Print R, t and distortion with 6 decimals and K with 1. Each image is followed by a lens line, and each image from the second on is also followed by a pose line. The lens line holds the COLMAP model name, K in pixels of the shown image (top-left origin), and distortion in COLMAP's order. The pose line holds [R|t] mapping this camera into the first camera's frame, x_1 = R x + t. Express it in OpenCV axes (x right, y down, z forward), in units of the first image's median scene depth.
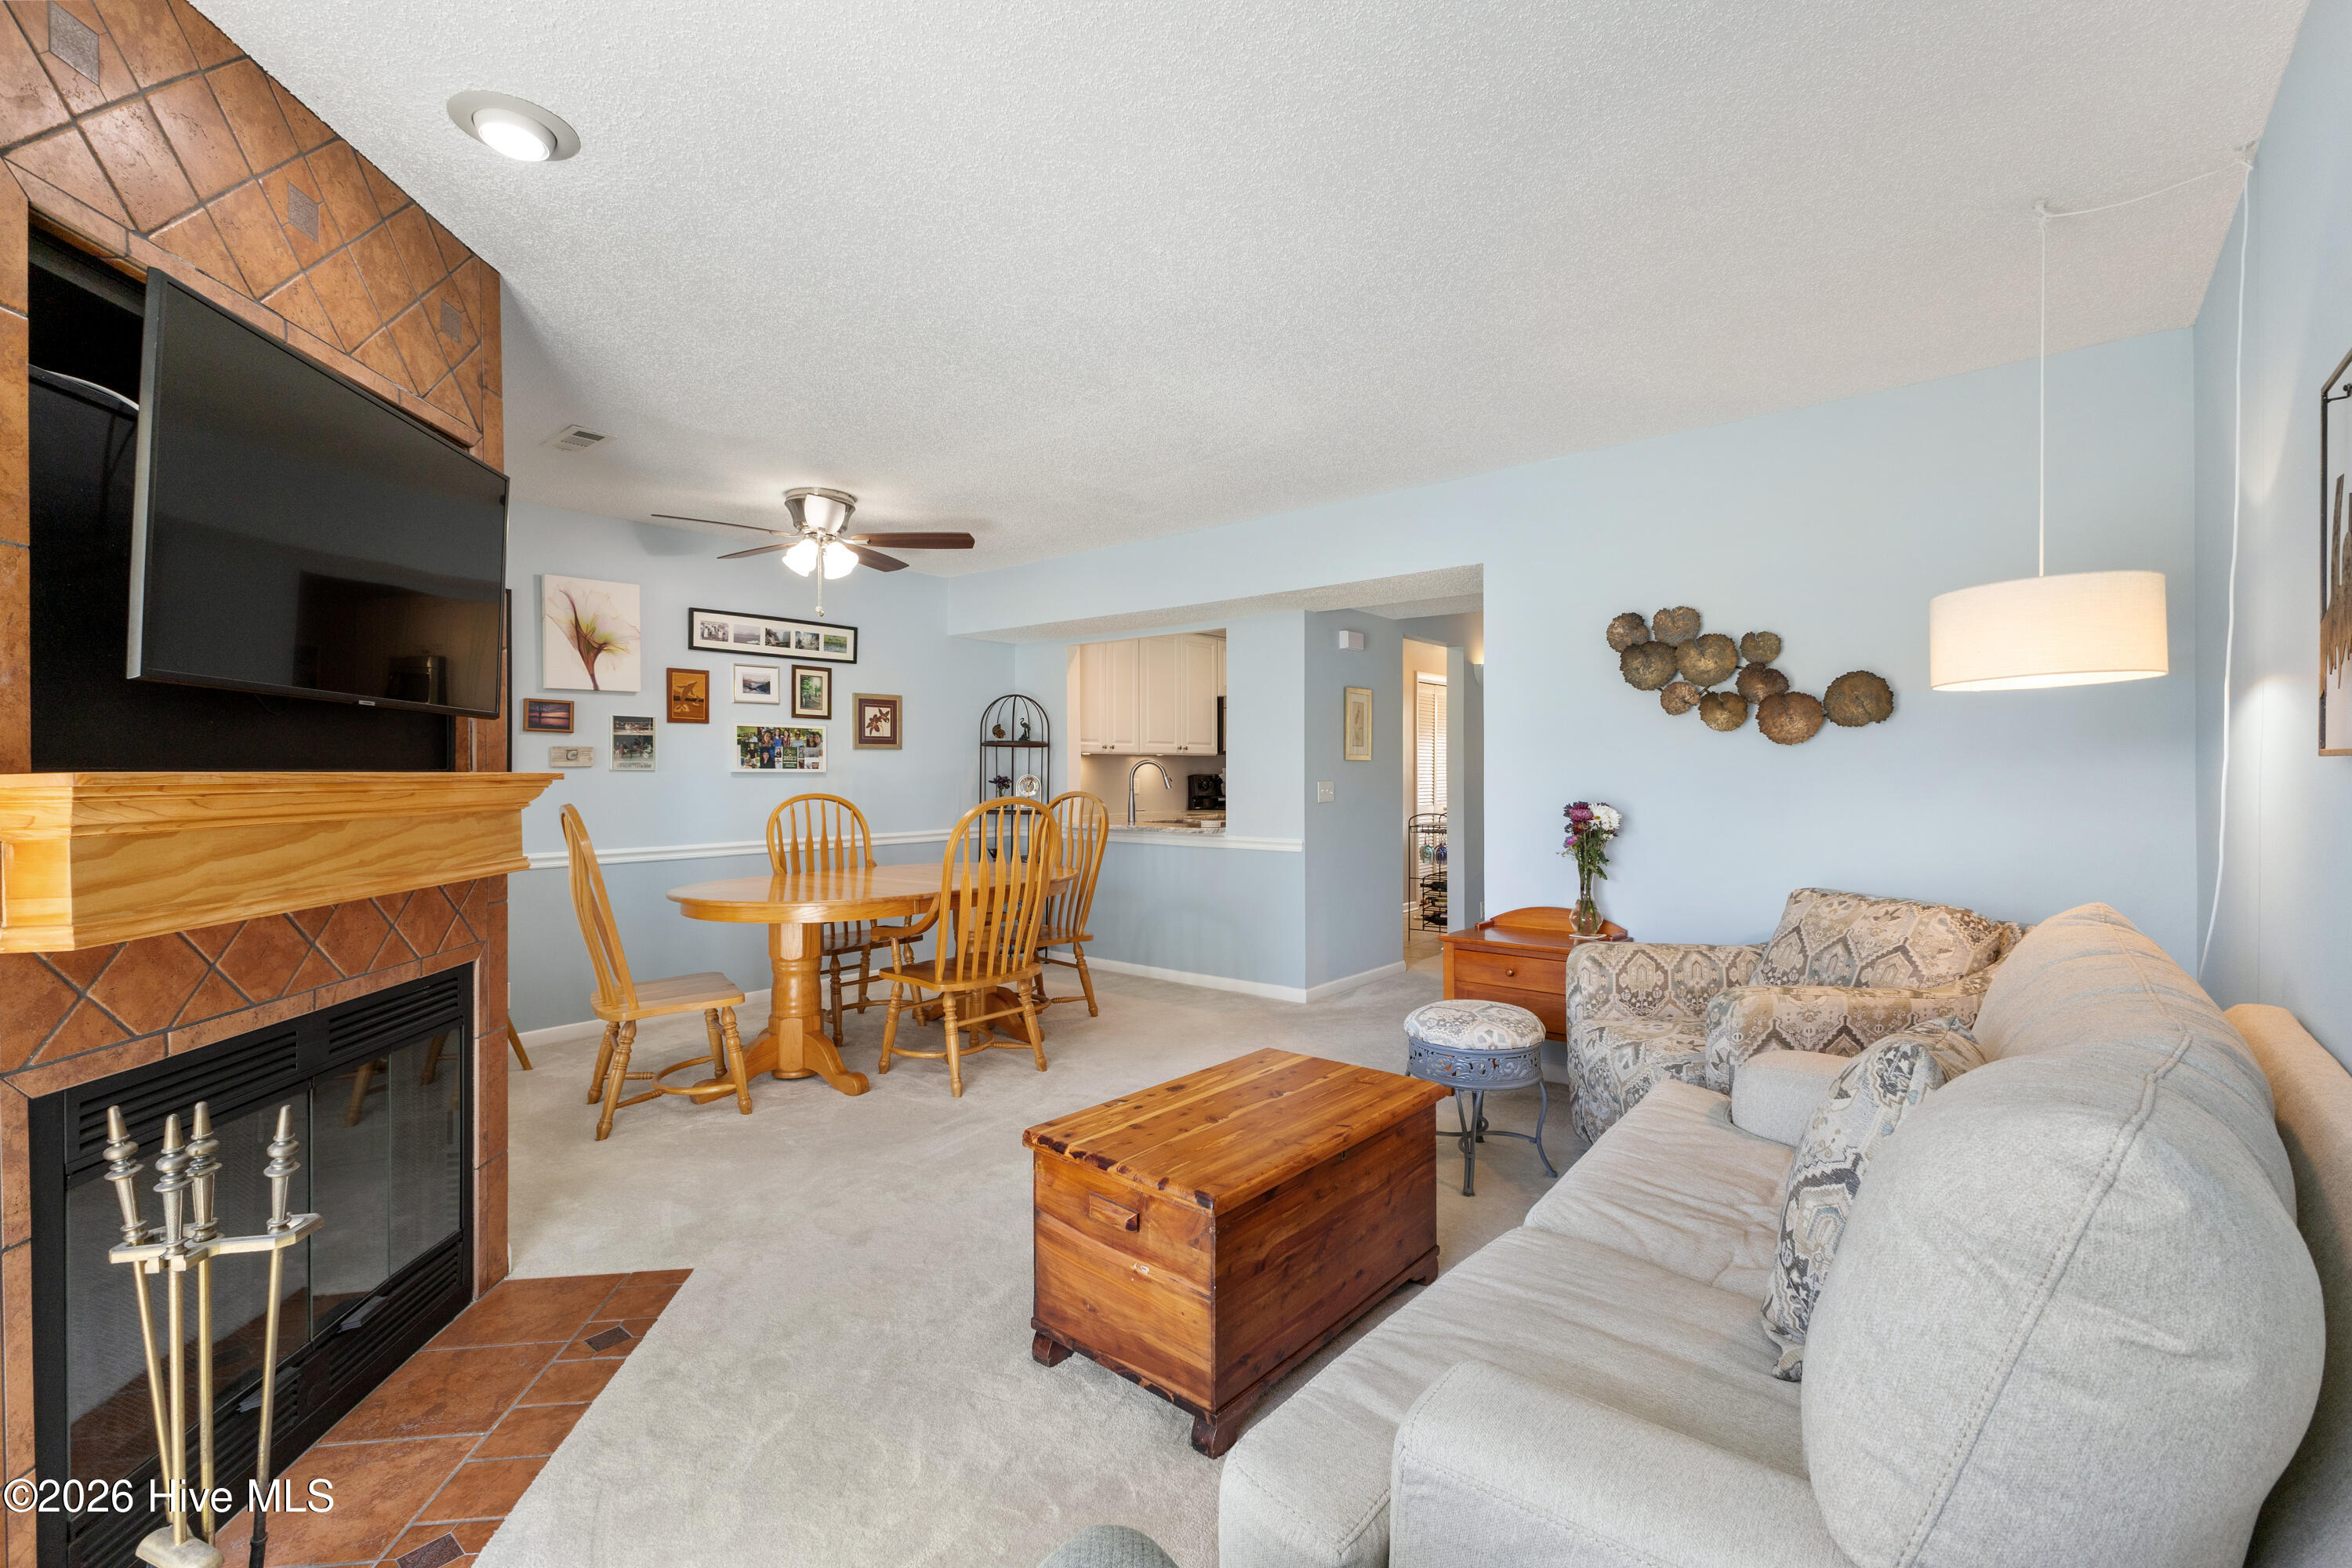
lens RADIAL K [[1011.9, 0, 1176.6], [0, 1011.9, 776.4], [0, 0, 1]] dist [0.010328, -0.000962]
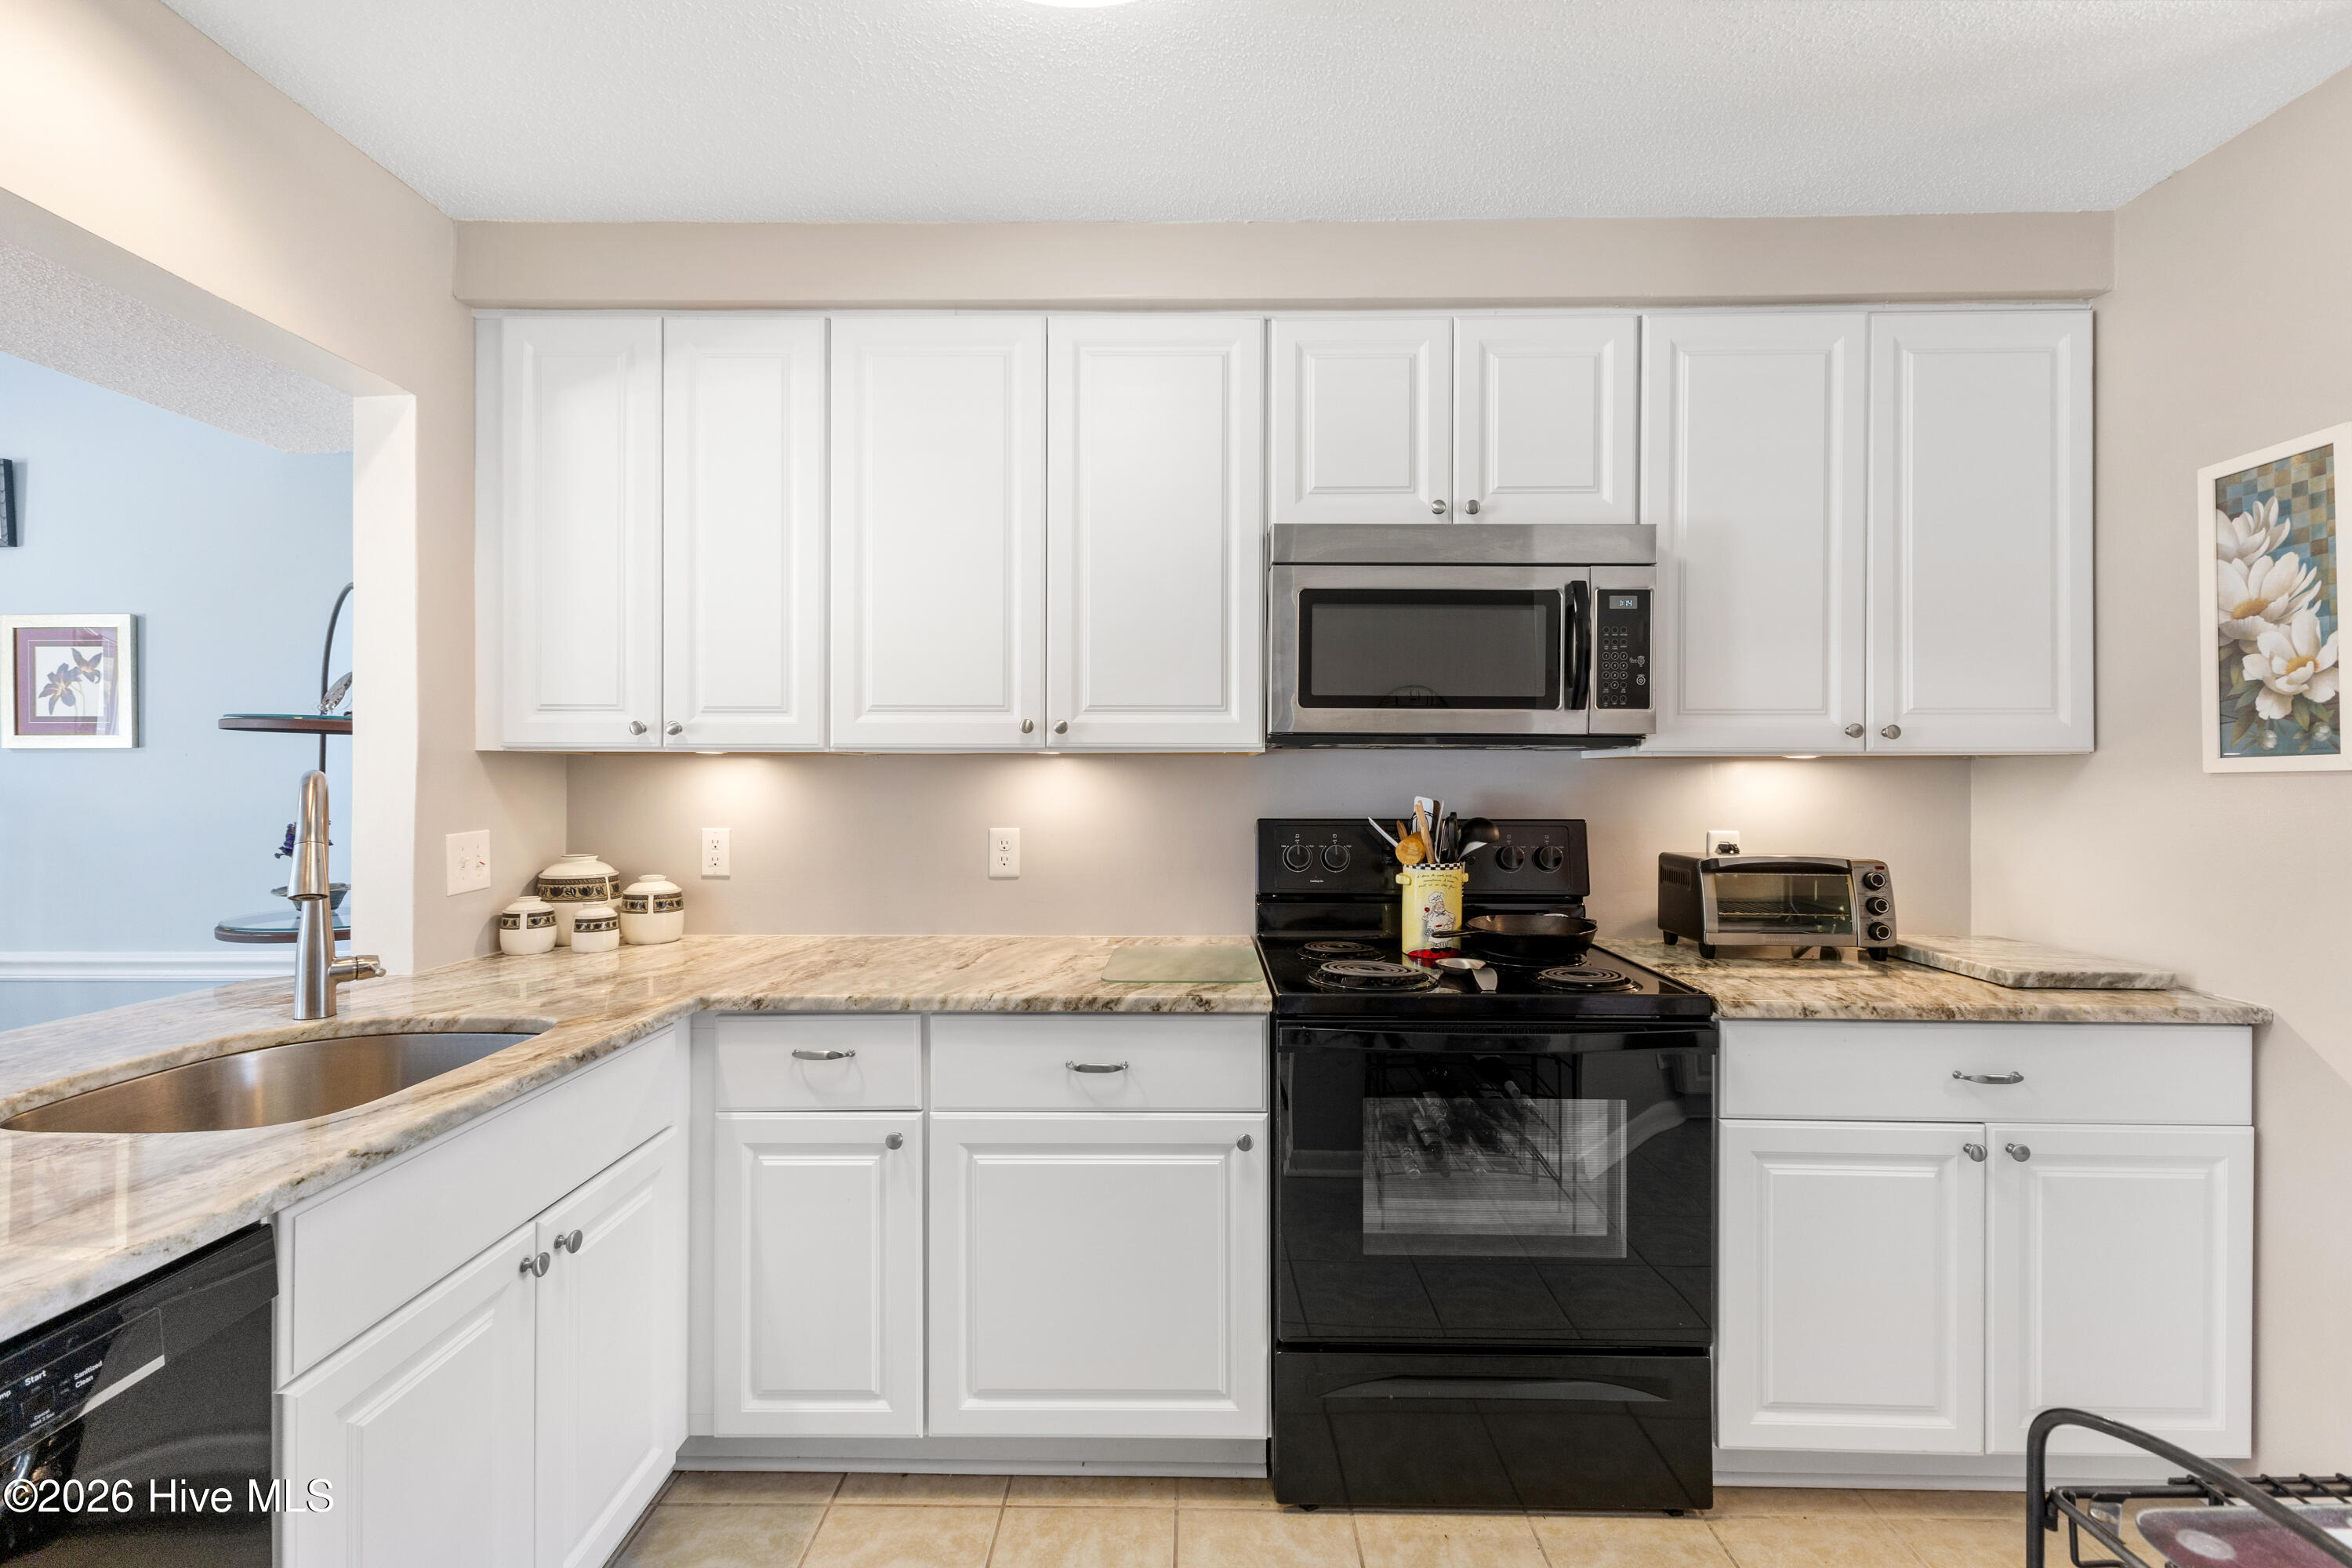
lens RADIAL K [[1011.9, 0, 1158.7], [0, 1011.9, 785.9], [0, 0, 1]] dist [0.010328, -0.000962]
pose [[0.617315, 0.004946, -0.786700, 0.396646], [-0.011175, 0.999934, -0.002482, -0.018693], [0.786637, 0.010323, 0.617330, 1.381376]]
